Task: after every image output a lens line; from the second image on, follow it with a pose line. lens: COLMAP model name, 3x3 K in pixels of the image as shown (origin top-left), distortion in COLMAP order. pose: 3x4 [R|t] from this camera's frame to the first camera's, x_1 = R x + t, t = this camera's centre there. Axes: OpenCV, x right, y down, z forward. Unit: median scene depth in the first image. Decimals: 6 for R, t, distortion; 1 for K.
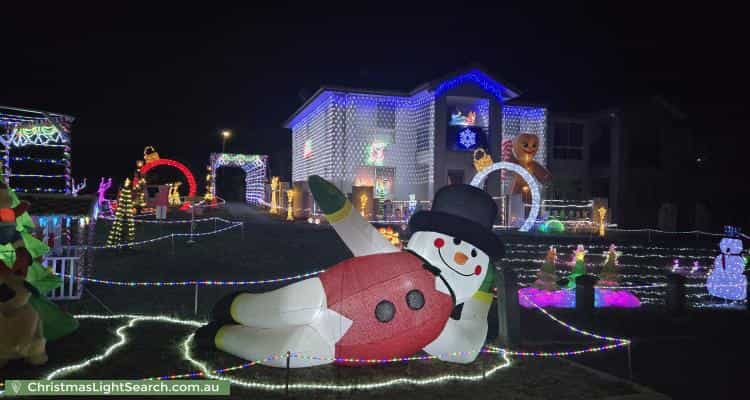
lens RADIAL K [[507.4, 0, 380.4], [0, 507.4, 203.7], [0, 0, 1]] dist [0.077085, -0.068169]
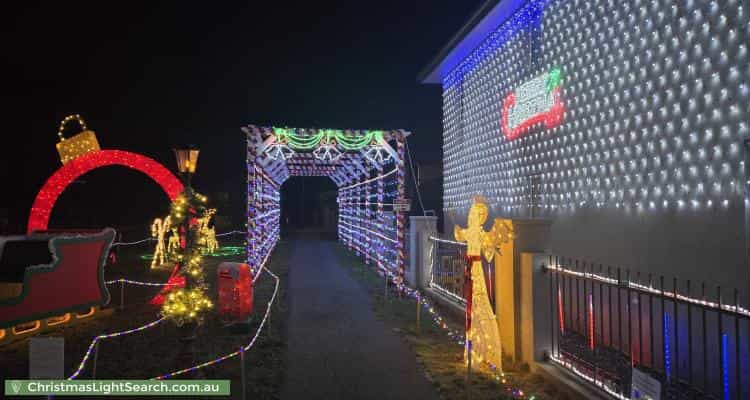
lens RADIAL K [[507.4, 0, 380.4], [0, 507.4, 203.7], [0, 0, 1]] dist [0.077085, -0.068169]
pose [[0.986345, -0.020614, -0.163396, -0.225196], [0.015648, 0.999377, -0.031623, -0.044439], [0.163946, 0.028634, 0.986054, 0.813850]]
